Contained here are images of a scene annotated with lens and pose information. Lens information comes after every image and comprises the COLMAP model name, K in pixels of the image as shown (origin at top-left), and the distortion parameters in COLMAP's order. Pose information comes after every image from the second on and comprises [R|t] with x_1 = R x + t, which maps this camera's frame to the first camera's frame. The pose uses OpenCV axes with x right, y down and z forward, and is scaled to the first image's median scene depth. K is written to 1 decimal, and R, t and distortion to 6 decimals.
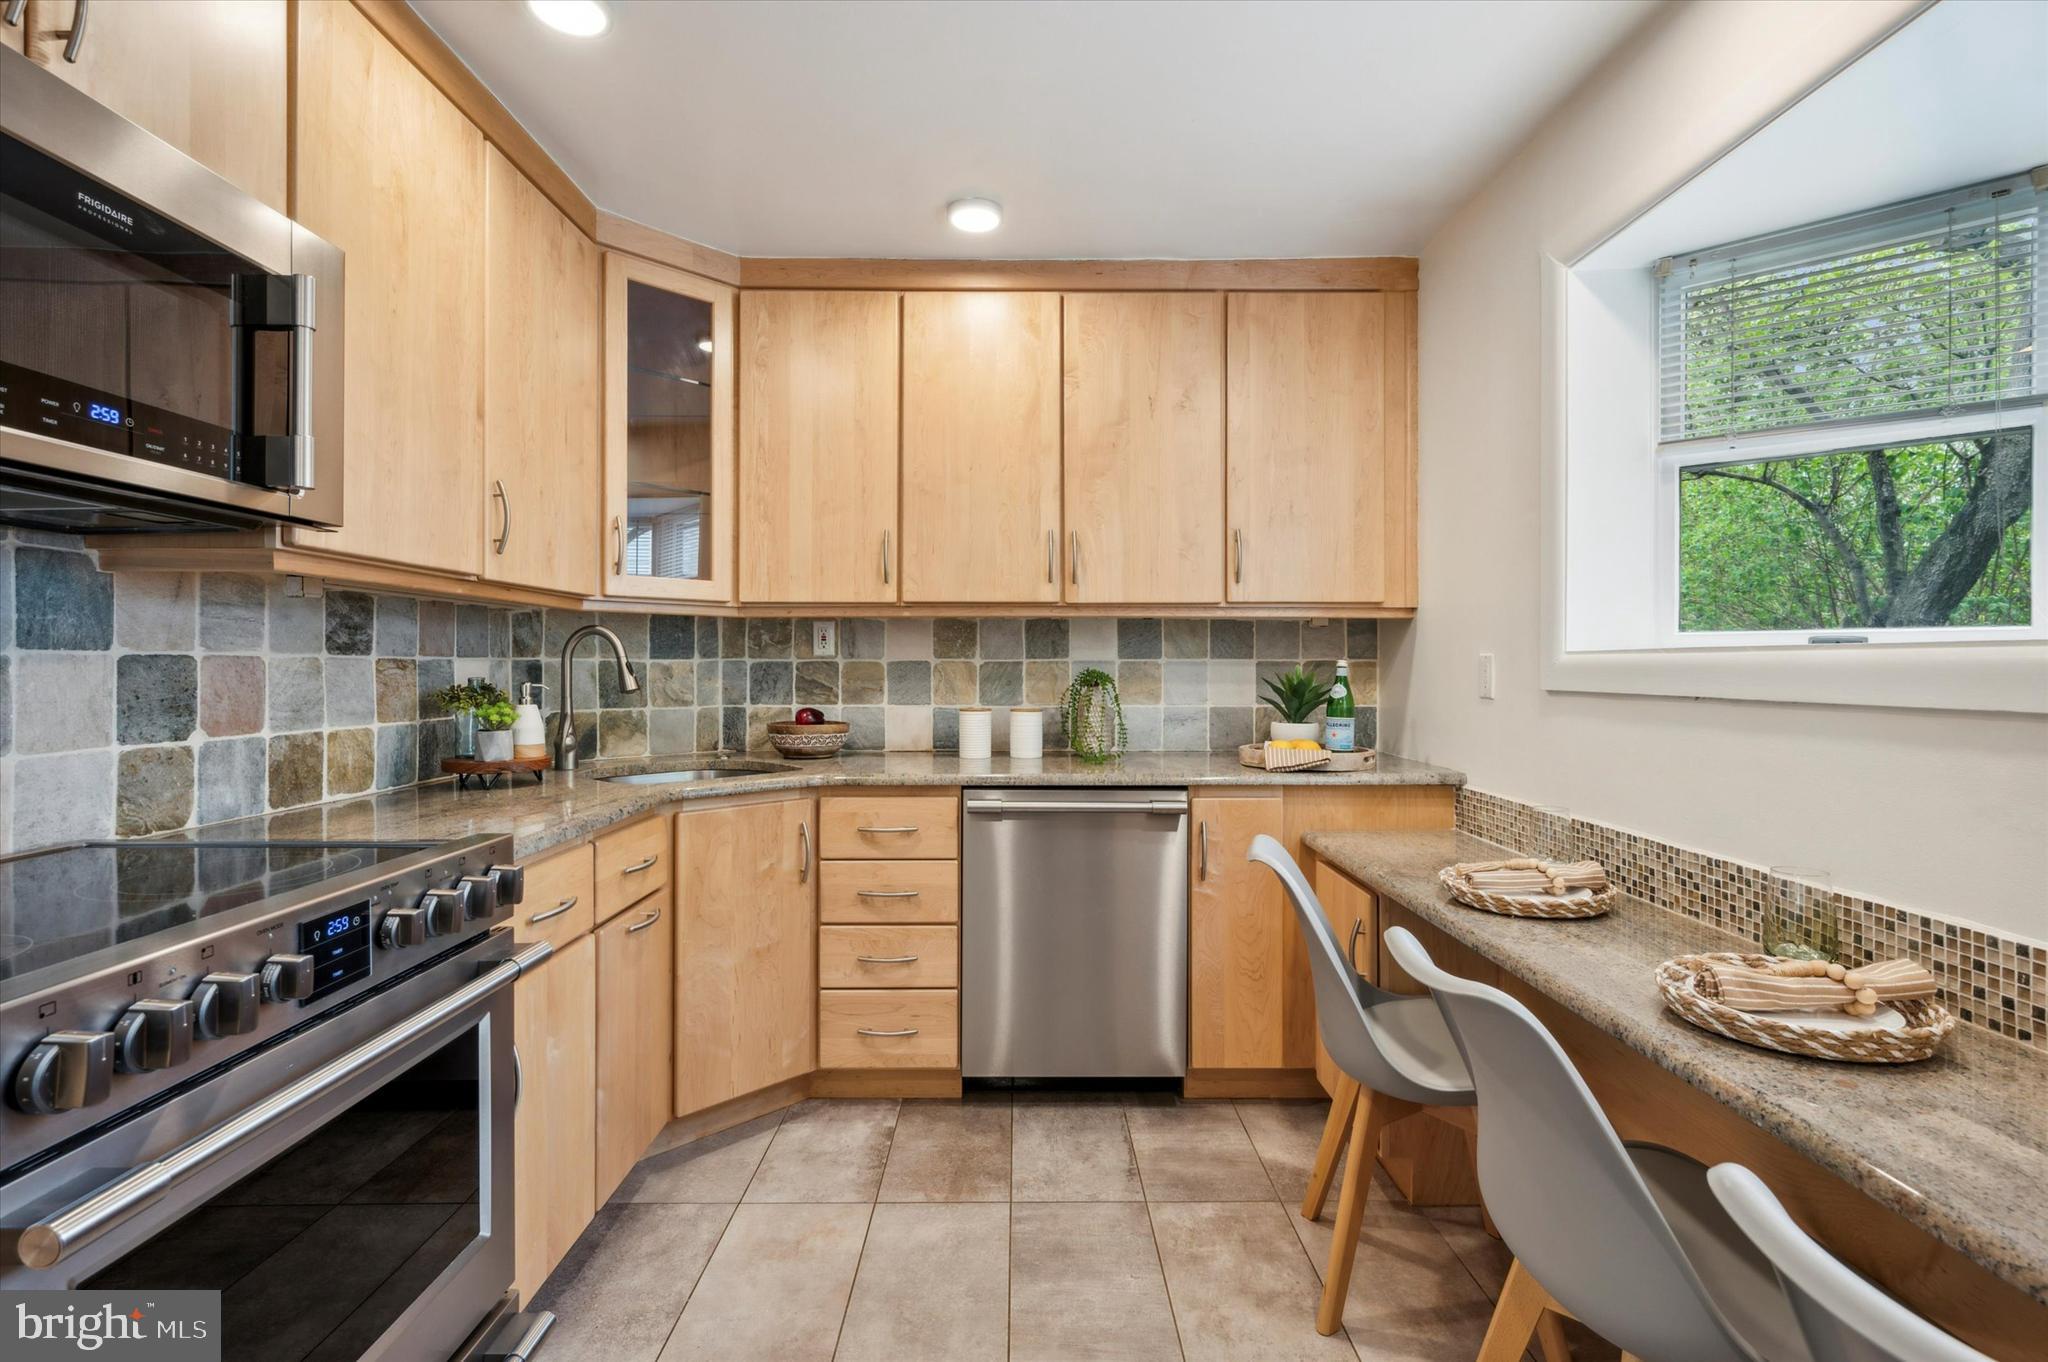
lens RADIAL K [[823.5, 0, 1024.0], [0, 823.5, 681.0], [0, 0, 1]] dist [0.000708, 0.000062]
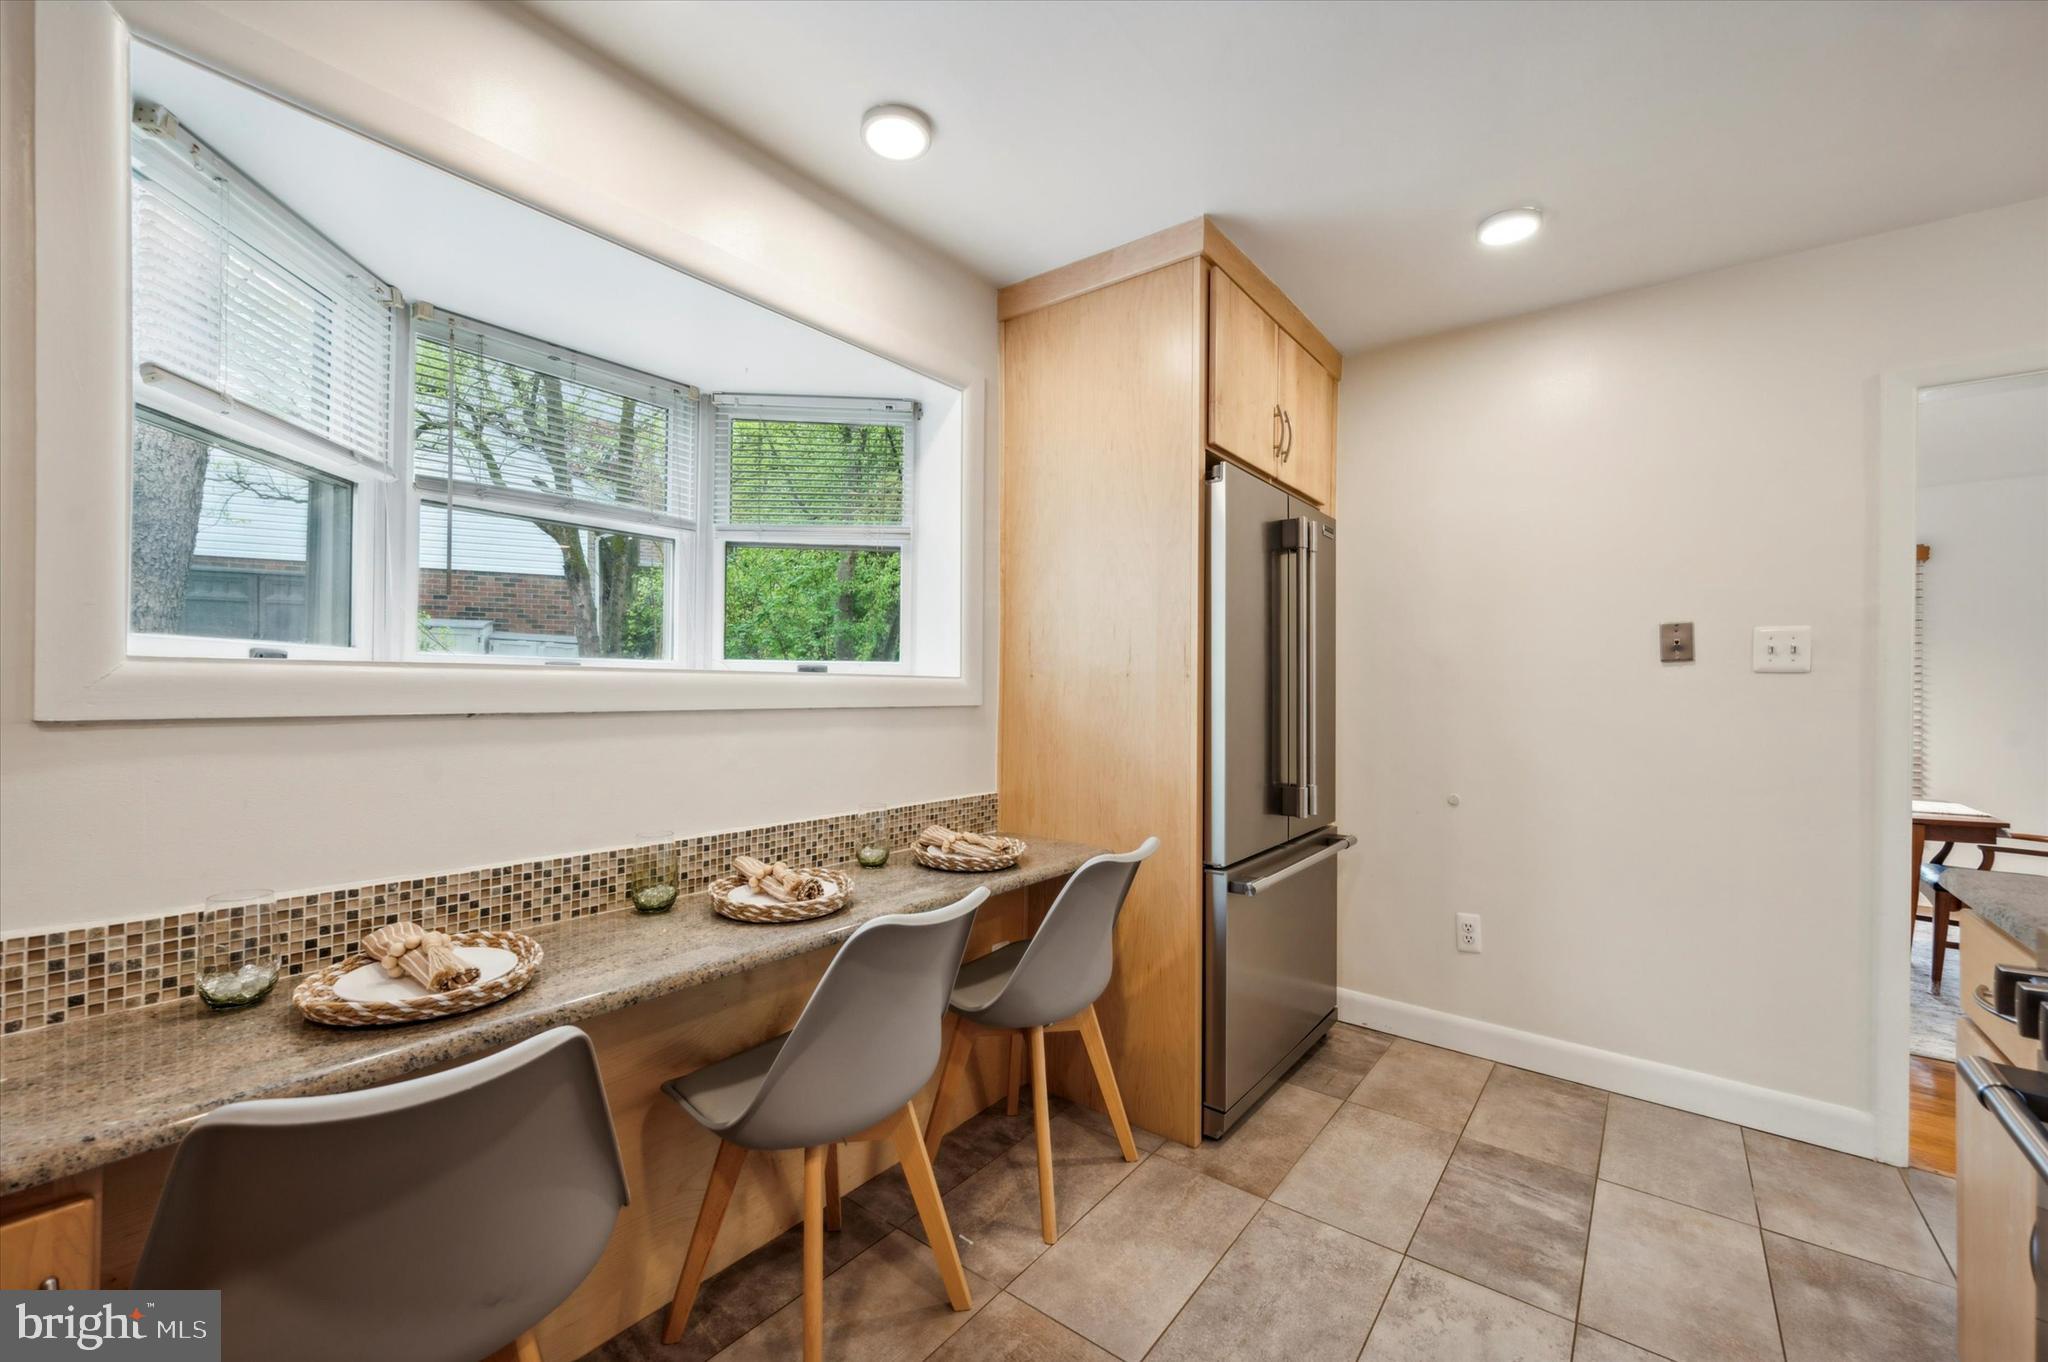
lens RADIAL K [[823.5, 0, 1024.0], [0, 823.5, 681.0], [0, 0, 1]] dist [0.000708, 0.000062]
pose [[-0.778549, 0.002404, 0.627579, -0.340588], [0.003249, 0.999995, 0.000201, -0.019535], [-0.627575, 0.002195, -0.778553, 1.422207]]
